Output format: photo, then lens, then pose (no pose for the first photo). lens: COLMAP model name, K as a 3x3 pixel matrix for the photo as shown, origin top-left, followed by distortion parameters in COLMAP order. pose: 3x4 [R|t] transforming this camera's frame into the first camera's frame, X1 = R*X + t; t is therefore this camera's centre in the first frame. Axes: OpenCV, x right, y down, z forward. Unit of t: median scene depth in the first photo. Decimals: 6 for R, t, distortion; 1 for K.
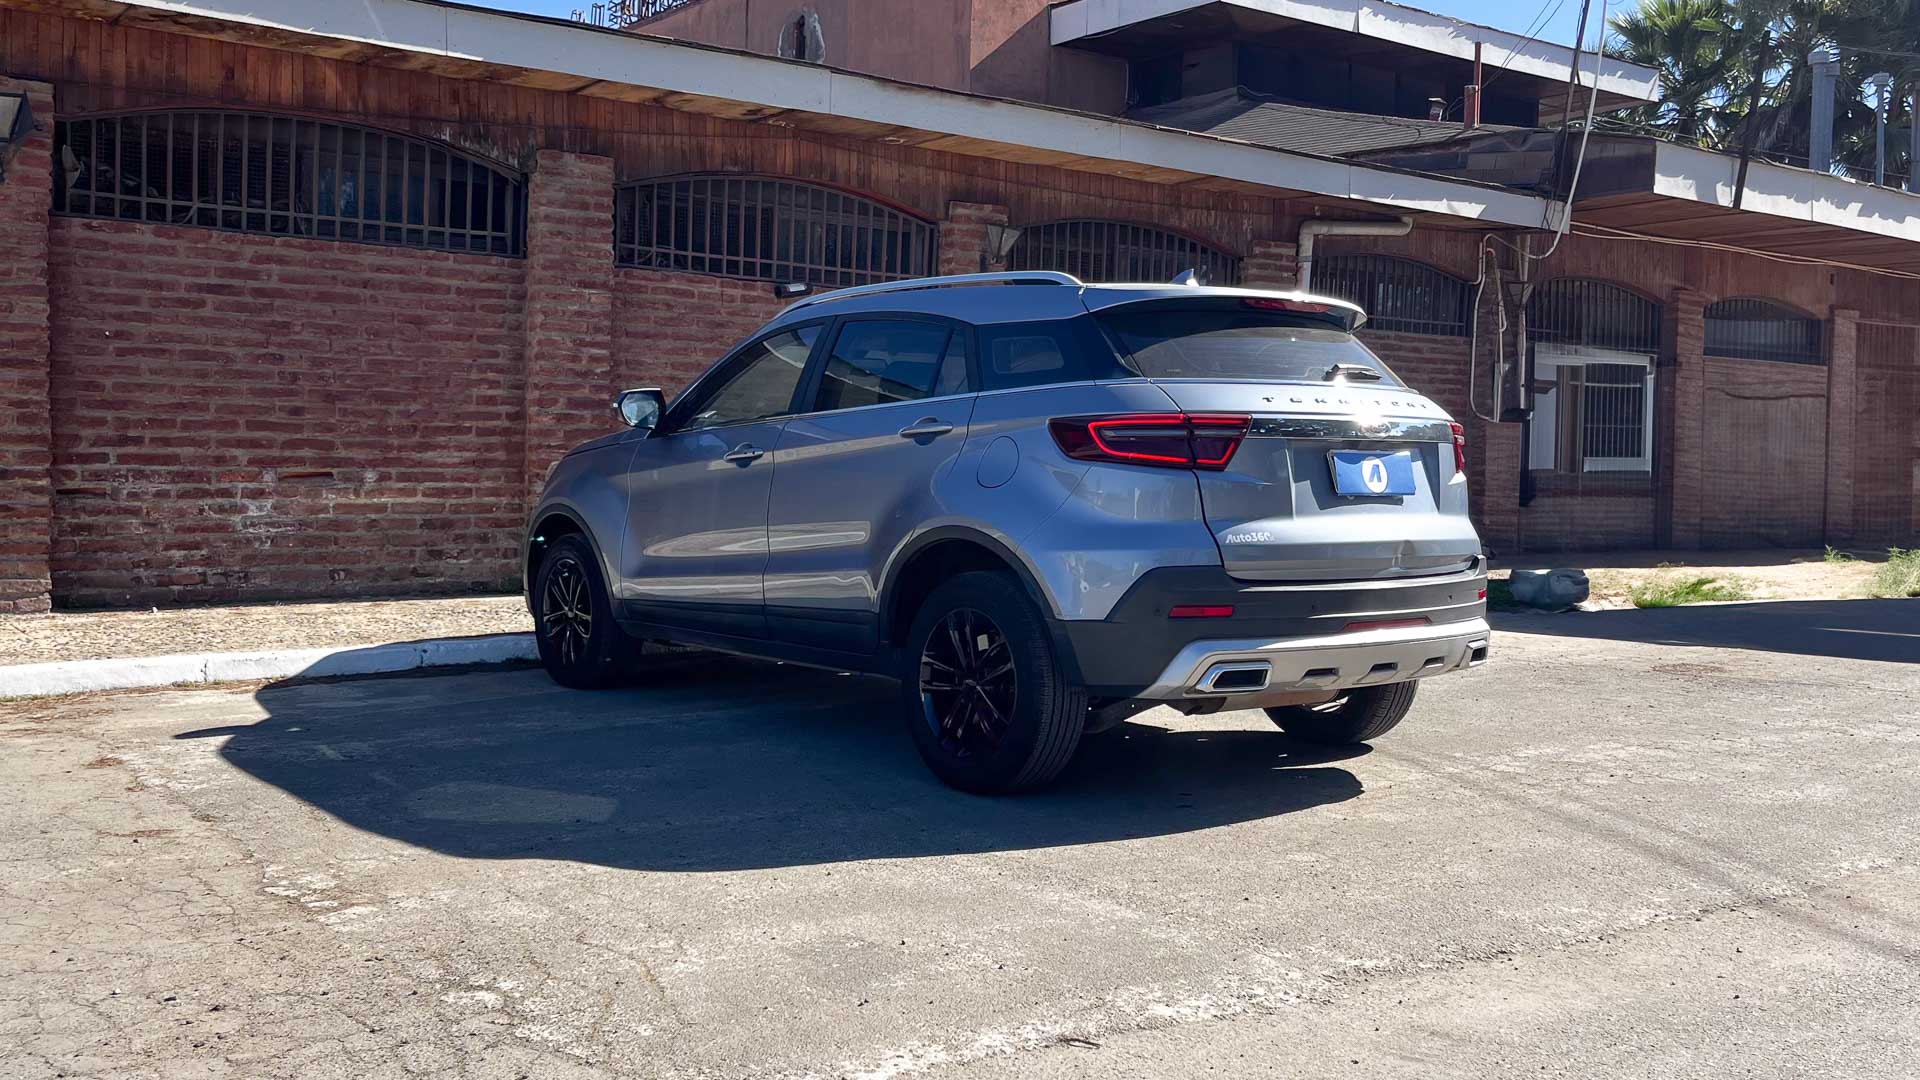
lens RADIAL K [[1681.8, 0, 960.0], [0, 1681.8, 540.0], [0, 0, 1]] dist [0.024562, -0.015790]
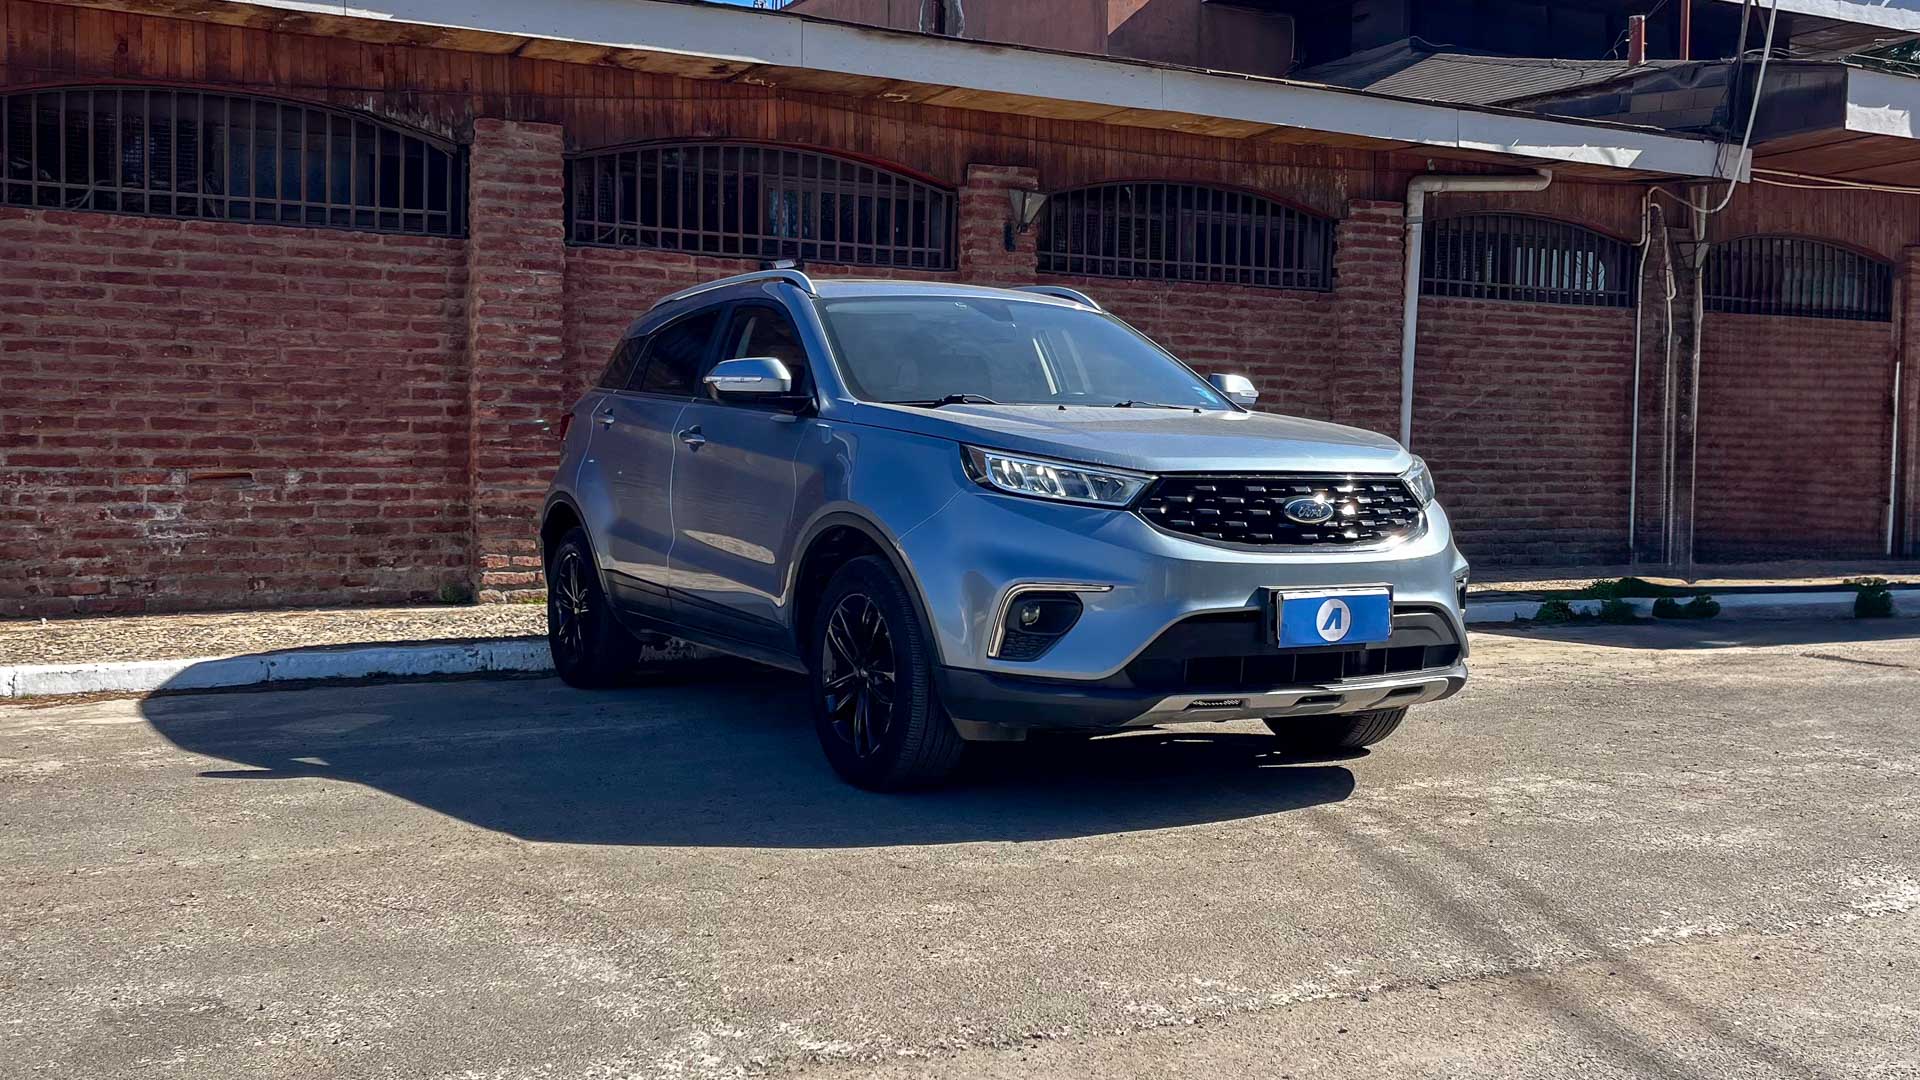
lens RADIAL K [[1806.2, 0, 981.5], [0, 1806.2, 538.4], [0, 0, 1]] dist [0.018218, 0.011921]
pose [[0.990615, -0.008252, -0.136430, 0.157873], [0.006585, 0.999898, -0.012667, 0.010706], [0.136521, 0.011650, 0.990569, 0.068964]]
